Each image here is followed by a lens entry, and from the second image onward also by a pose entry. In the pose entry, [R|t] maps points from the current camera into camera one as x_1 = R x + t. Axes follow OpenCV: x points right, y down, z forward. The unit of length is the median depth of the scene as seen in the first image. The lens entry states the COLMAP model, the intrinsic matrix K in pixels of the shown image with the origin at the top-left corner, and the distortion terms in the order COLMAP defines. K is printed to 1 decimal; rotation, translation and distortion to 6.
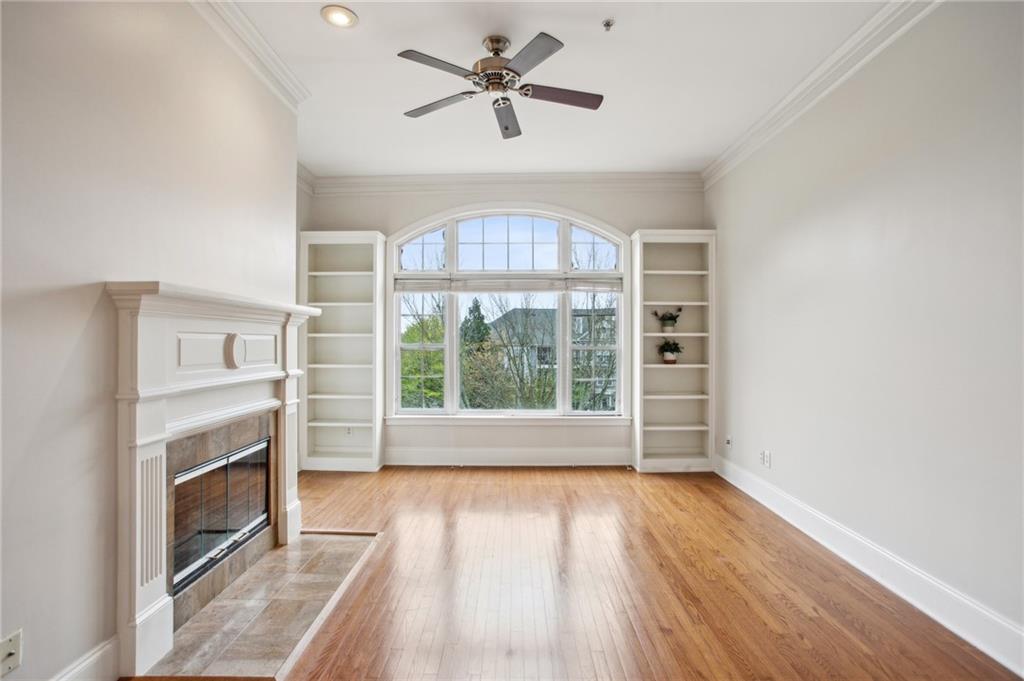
lens RADIAL K [[501.2, 0, 508.4], [0, 501.2, 341.2], [0, 0, 1]] dist [-0.024665, 0.000770]
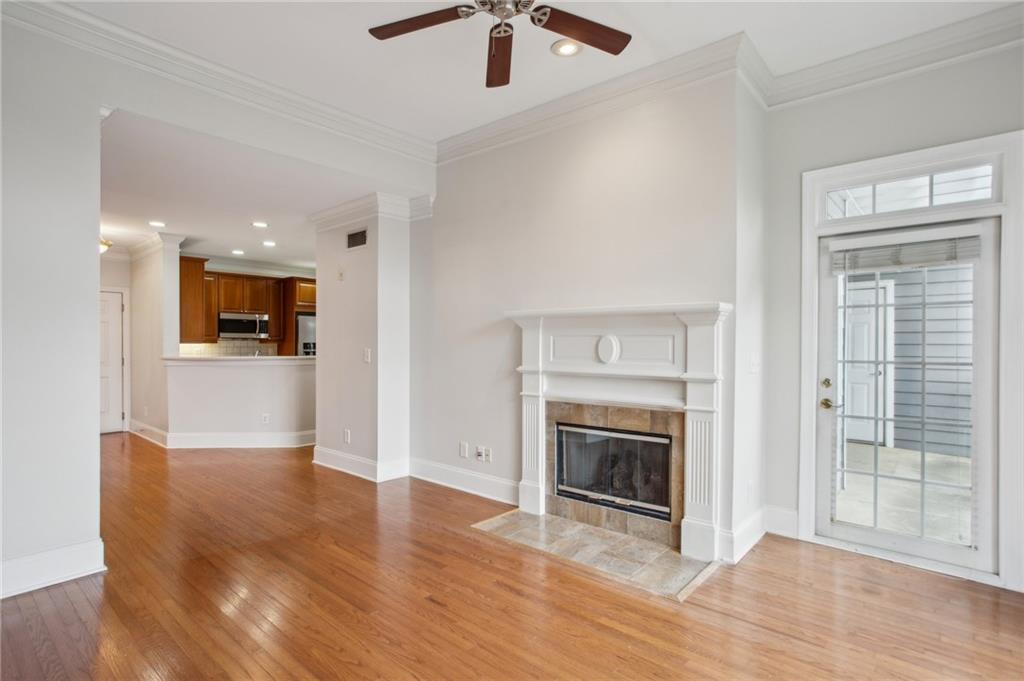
lens RADIAL K [[501.2, 0, 520.3], [0, 501.2, 343.0], [0, 0, 1]] dist [-0.024665, 0.000770]
pose [[-0.638092, -0.009268, -0.769904, 0.319875], [-0.004464, 0.999955, -0.008338, 0.006417], [0.769947, -0.001884, -0.638105, 0.883397]]
